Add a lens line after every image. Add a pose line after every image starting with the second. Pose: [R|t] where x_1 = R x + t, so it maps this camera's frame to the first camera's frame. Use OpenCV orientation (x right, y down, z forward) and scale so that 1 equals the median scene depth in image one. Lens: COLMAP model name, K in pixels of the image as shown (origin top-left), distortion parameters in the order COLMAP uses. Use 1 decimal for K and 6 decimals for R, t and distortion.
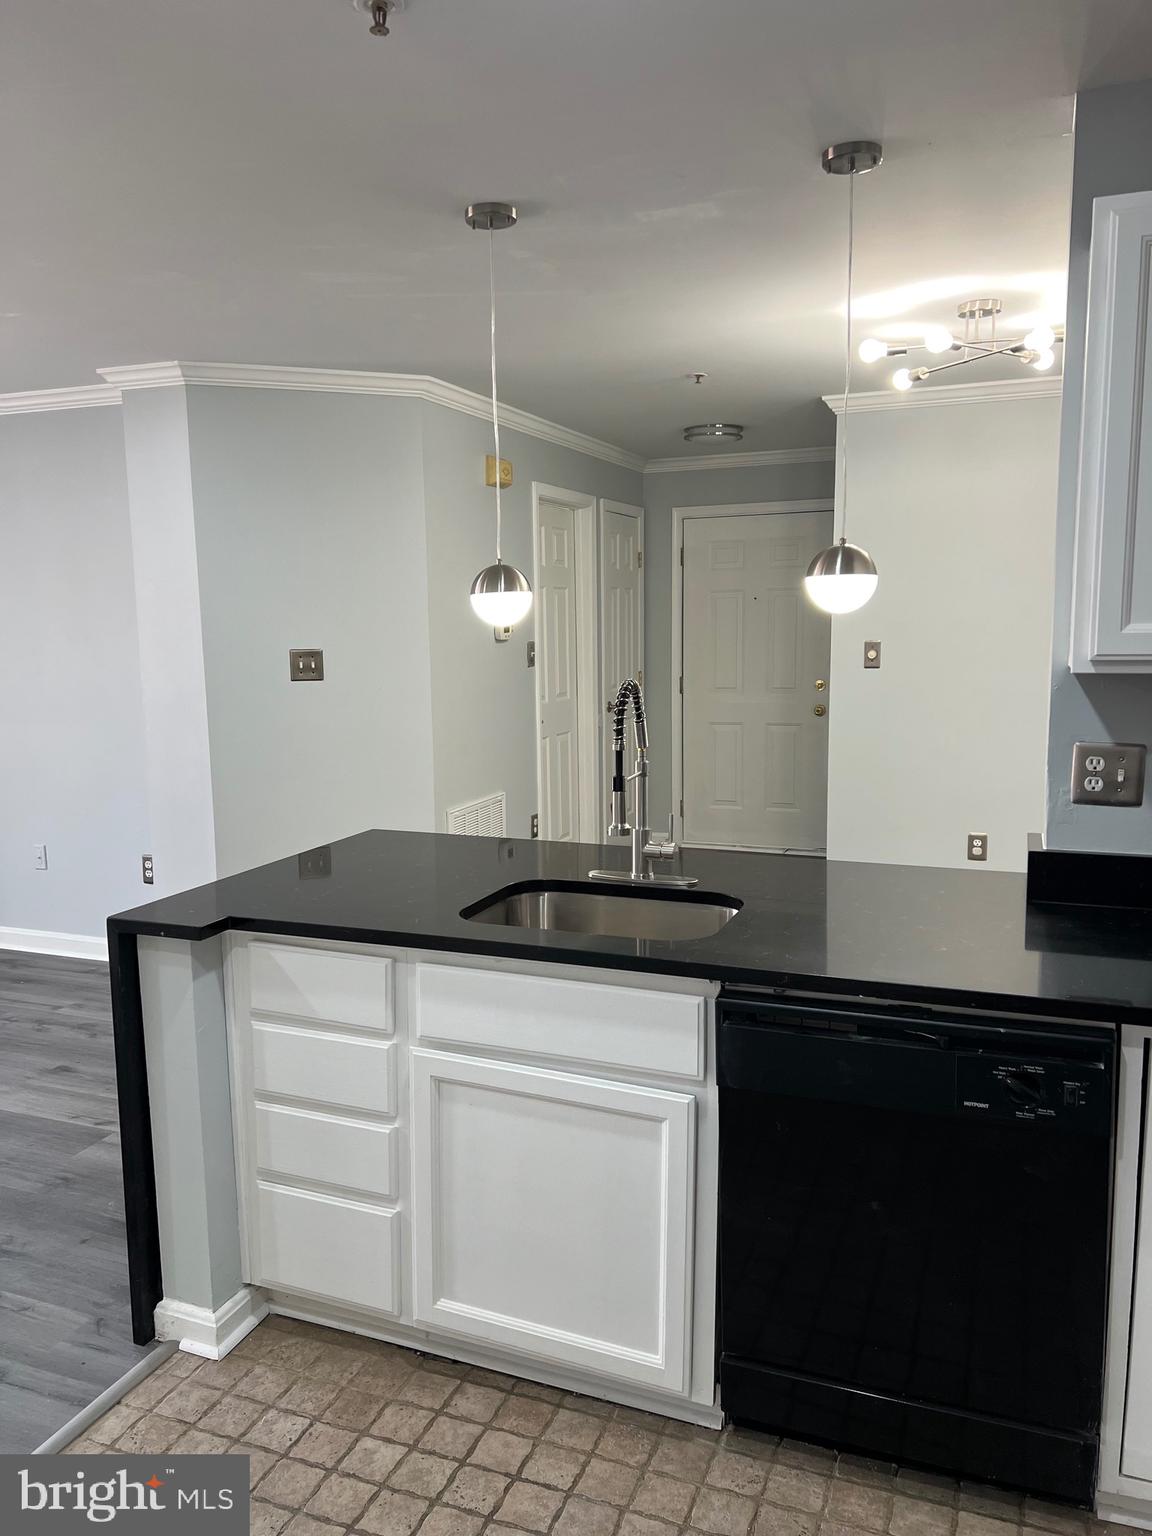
lens RADIAL K [[1152.1, 0, 554.2], [0, 1152.1, 772.8], [0, 0, 1]] dist [0.062412, -0.069305]
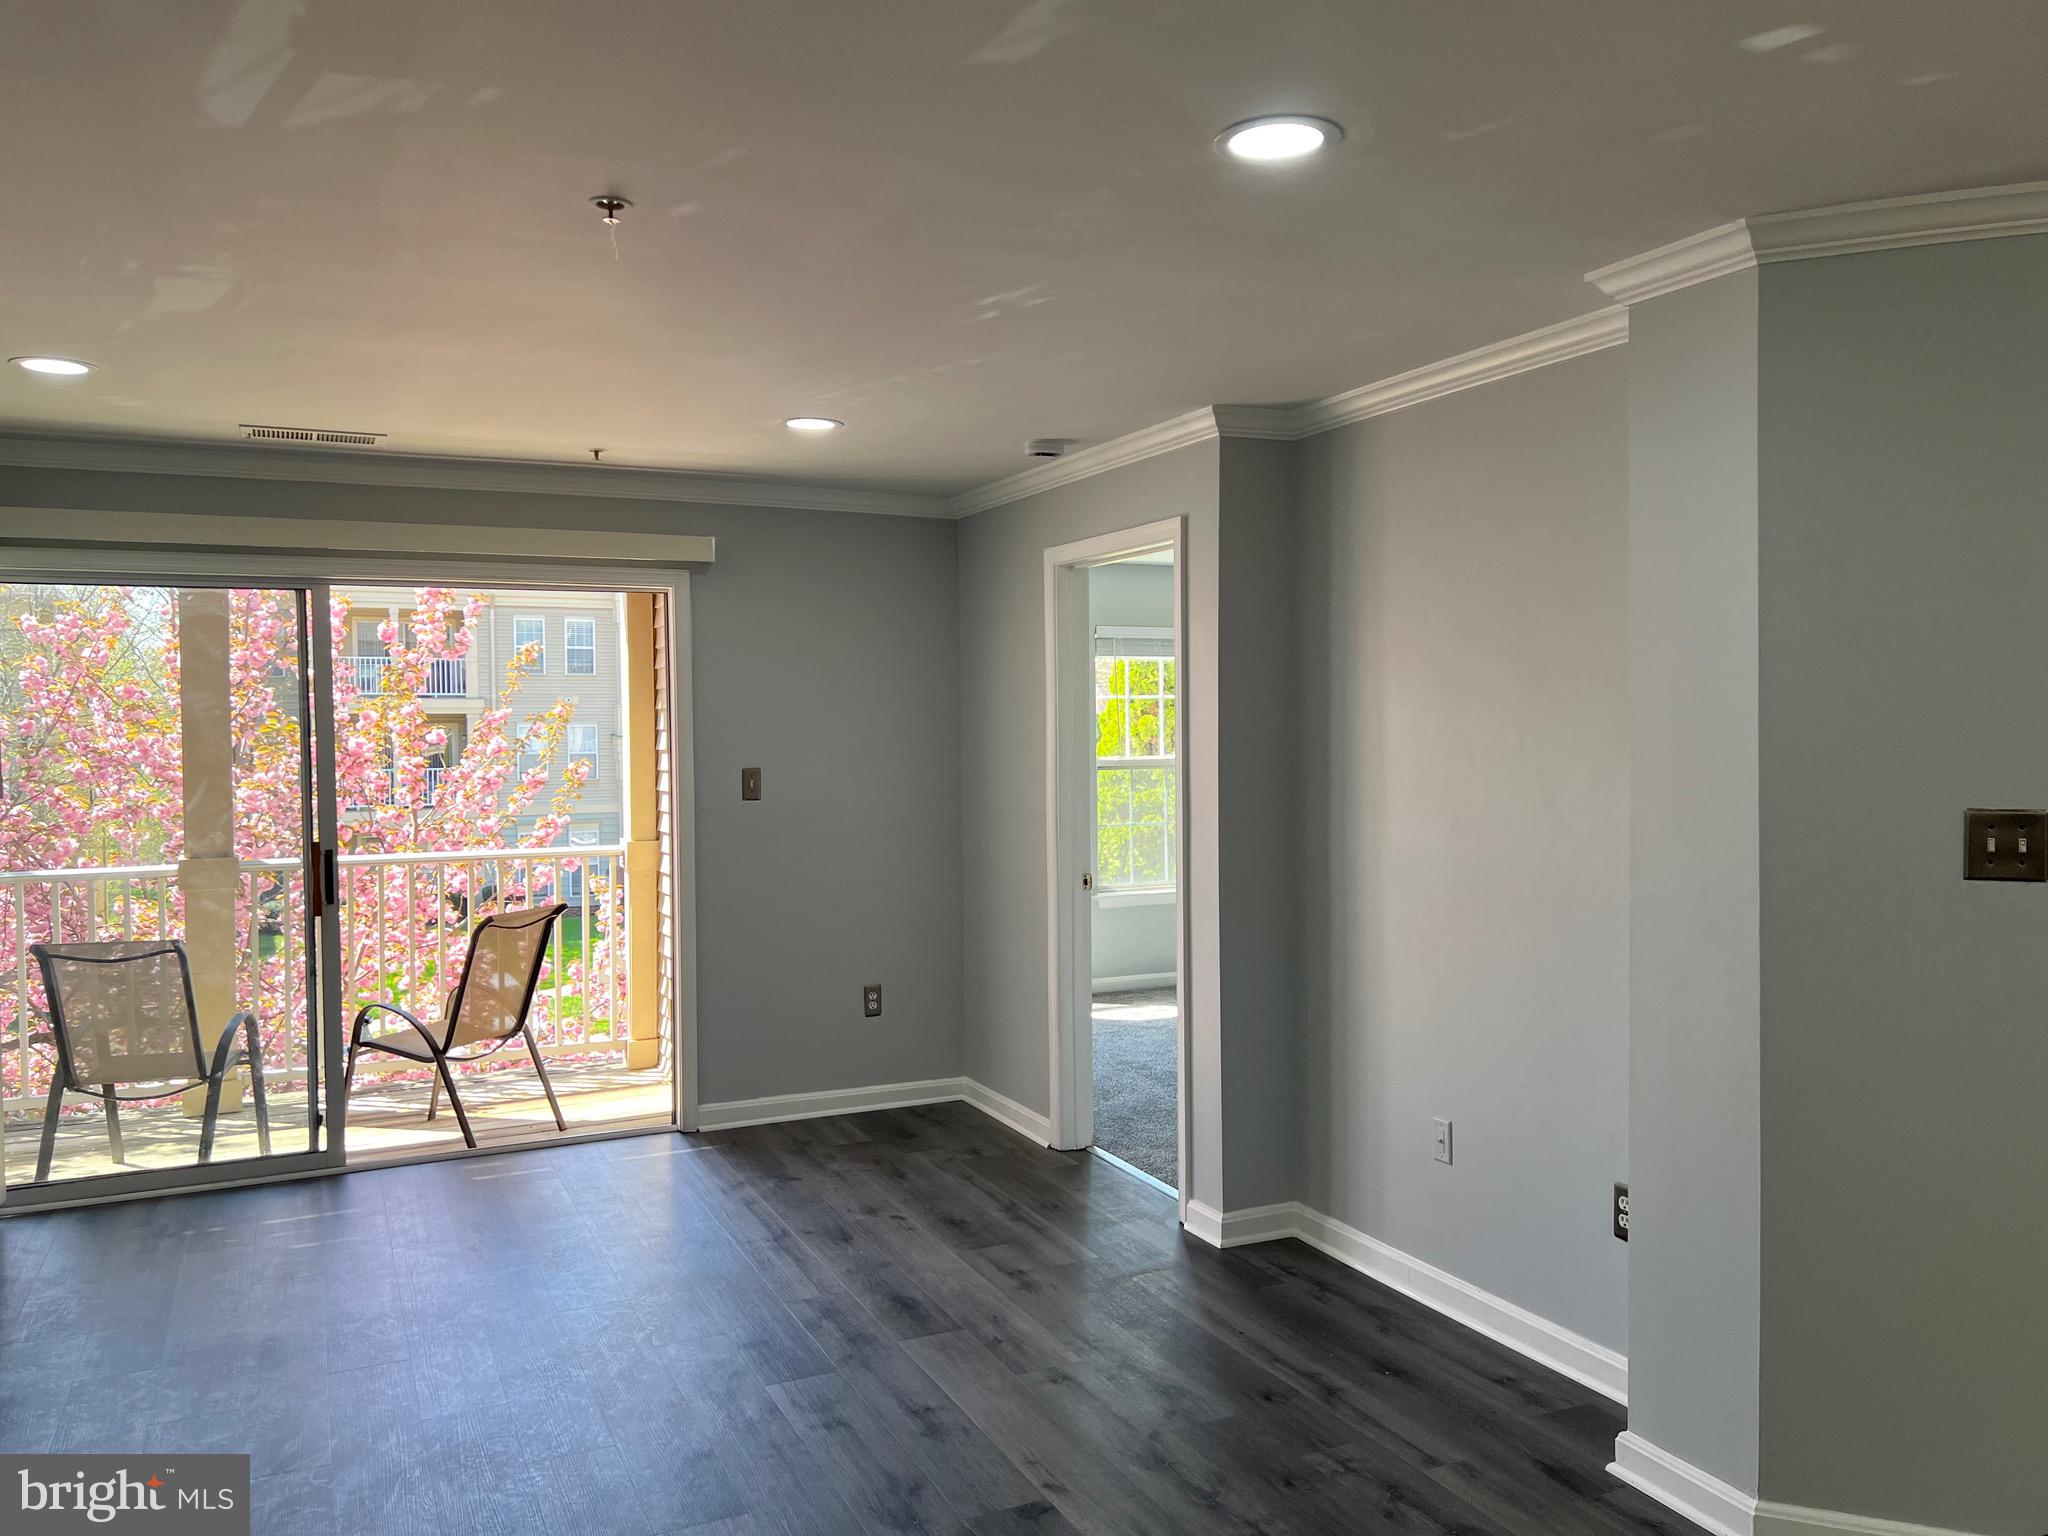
lens RADIAL K [[1536.1, 0, 1042.9], [0, 1536.1, 758.6], [0, 0, 1]] dist [0.062412, -0.069305]
pose [[0.744534, 0.024674, -0.667129, -0.164032], [-0.093320, 0.993352, -0.067409, -0.091455], [0.661030, 0.112445, 0.741886, 0.559290]]
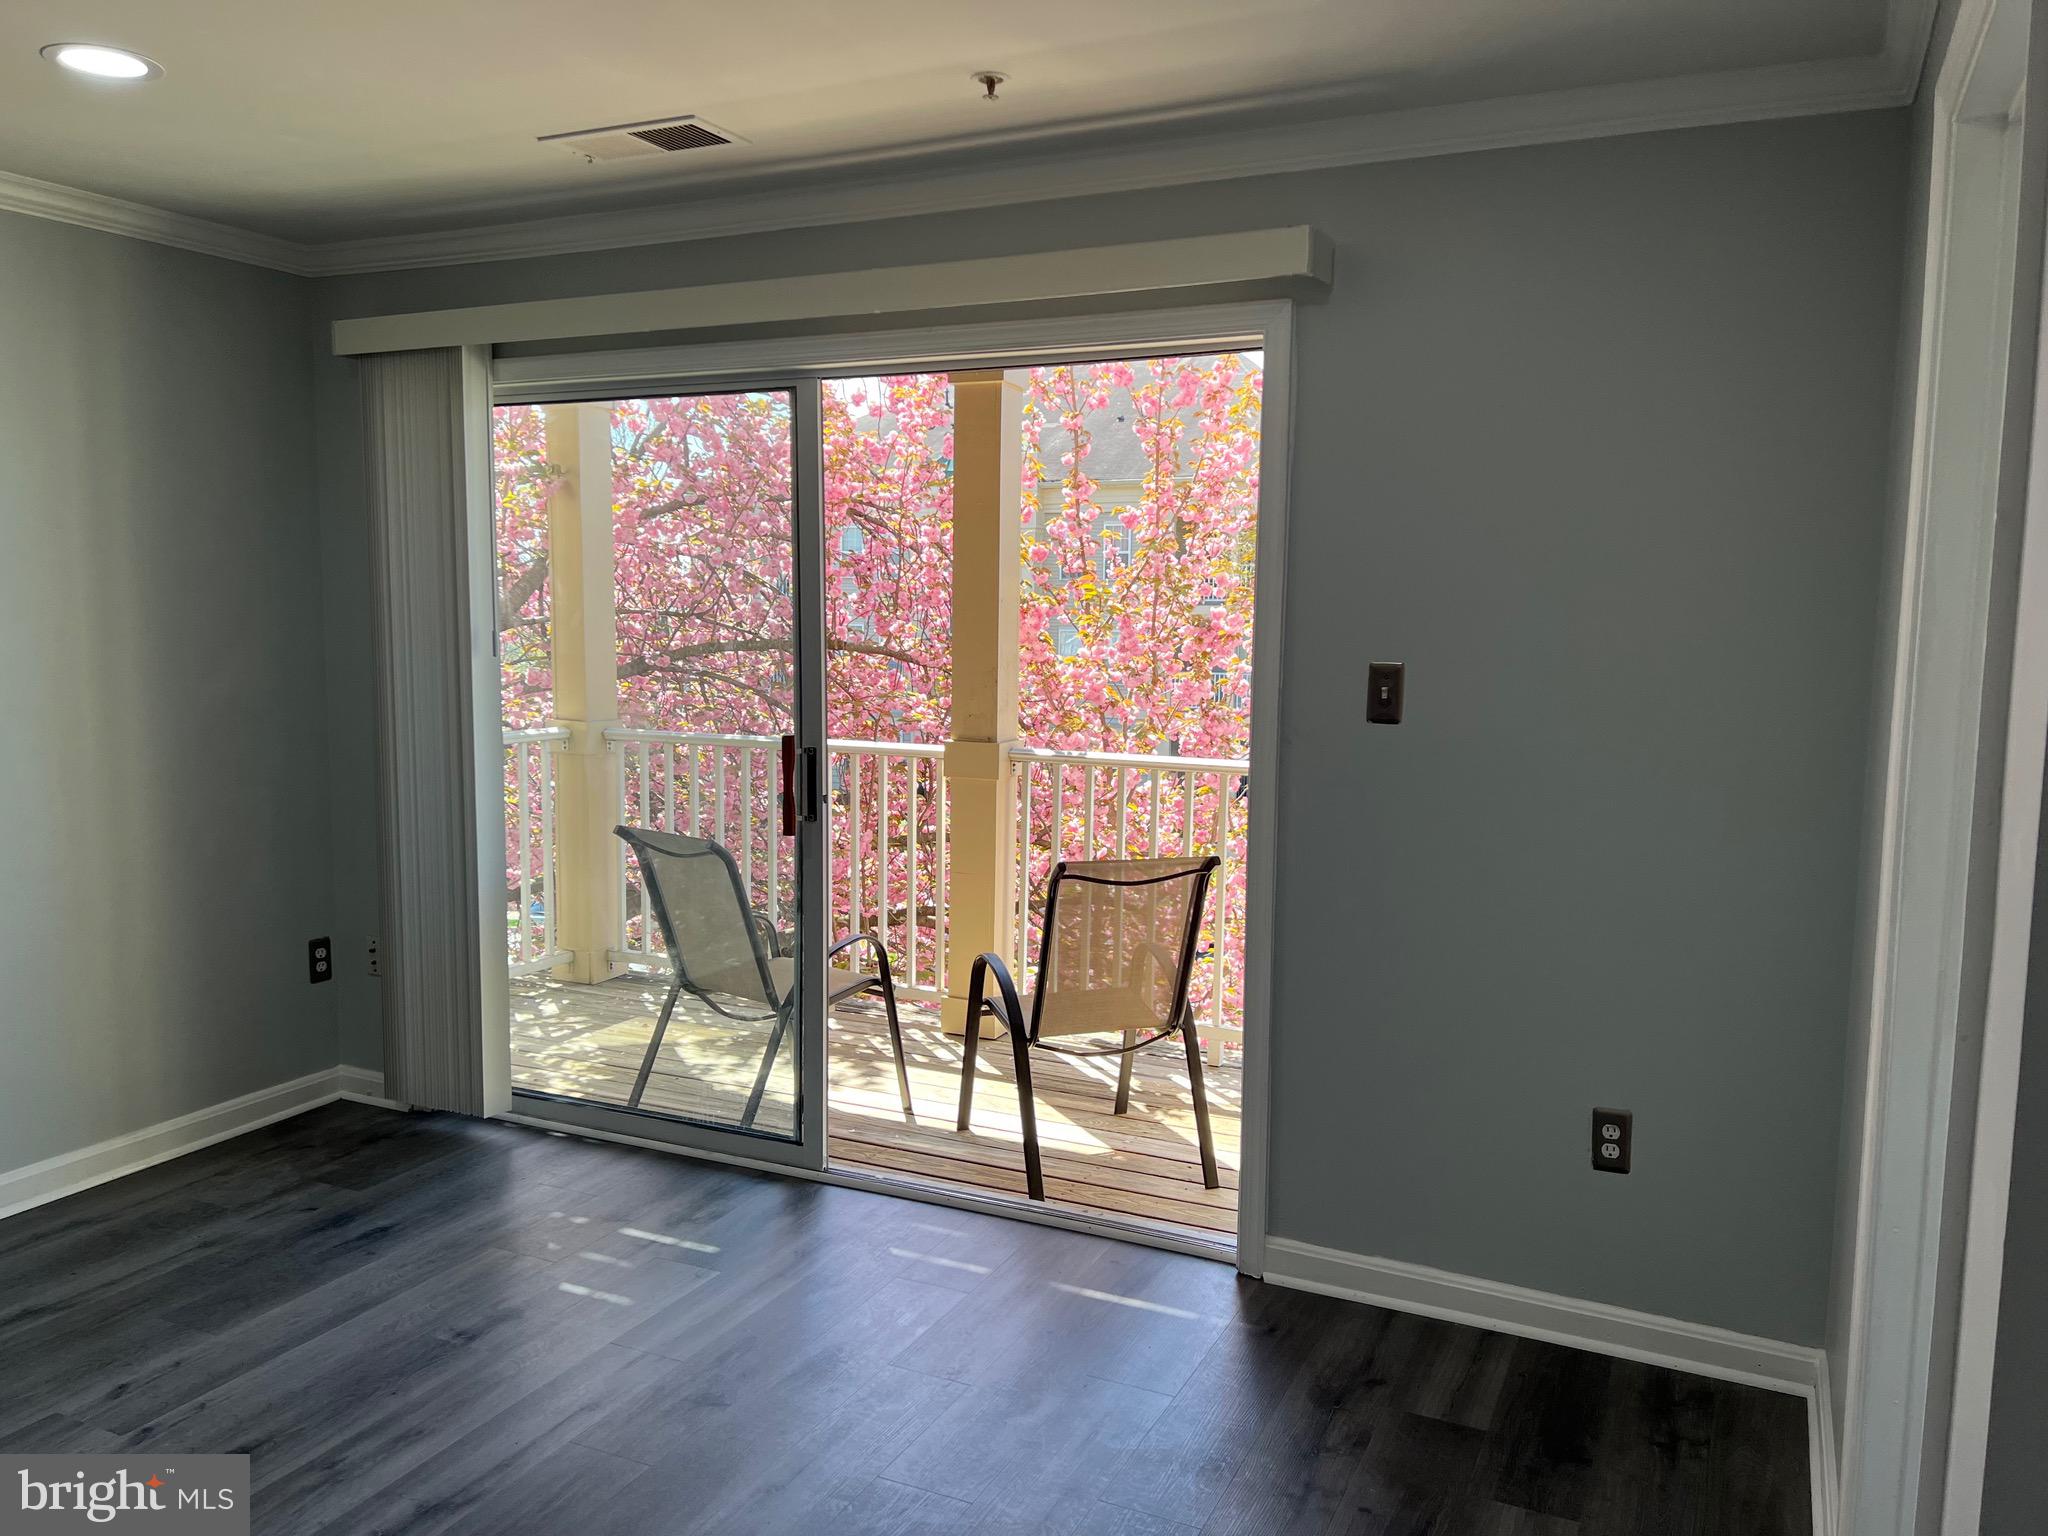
lens RADIAL K [[1536.1, 0, 1035.1], [0, 1536.1, 771.1], [0, 0, 1]] dist [0.062412, -0.069305]
pose [[-0.048750, 0.121982, -0.991334, -0.752480], [-0.146706, 0.980875, 0.127909, -0.222021], [0.987978, 0.151670, -0.029922, 1.727026]]
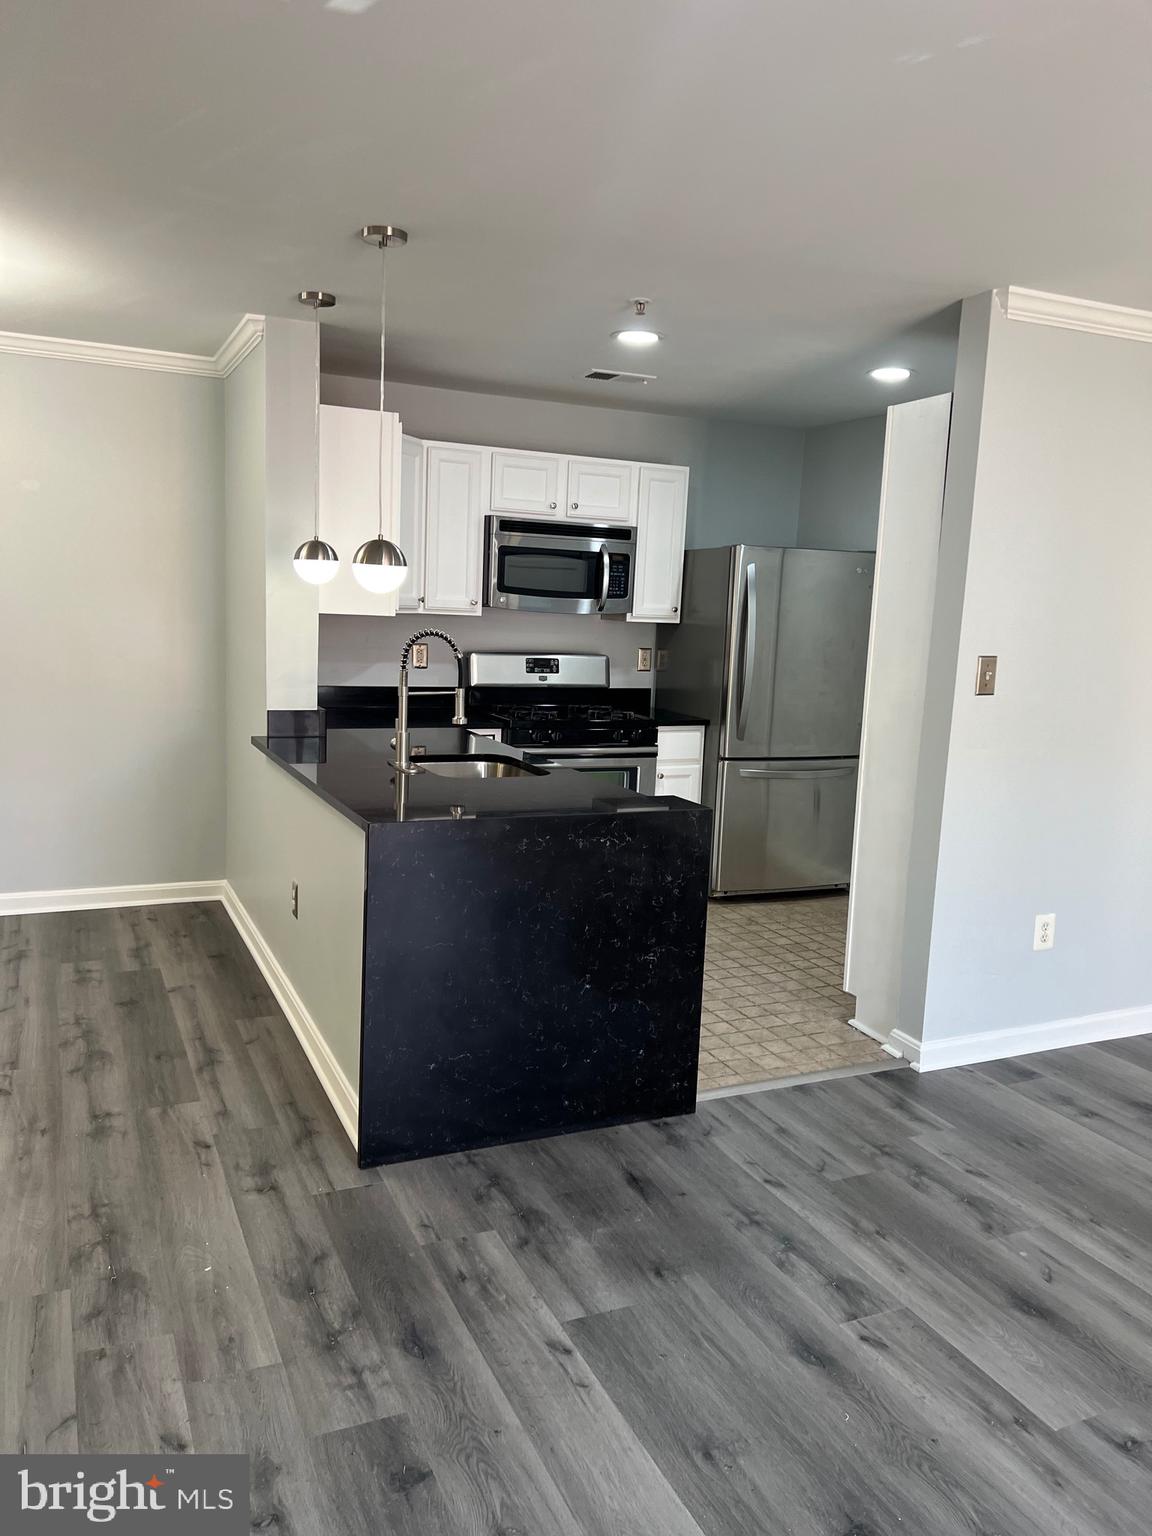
lens RADIAL K [[1152.1, 0, 581.1], [0, 1152.1, 776.4], [0, 0, 1]] dist [0.062412, -0.069305]
pose [[-0.733469, -0.120630, 0.668933, -1.074472], [0.059631, 0.968912, 0.240110, -0.233659], [-0.677102, 0.216002, -0.703474, 1.865068]]
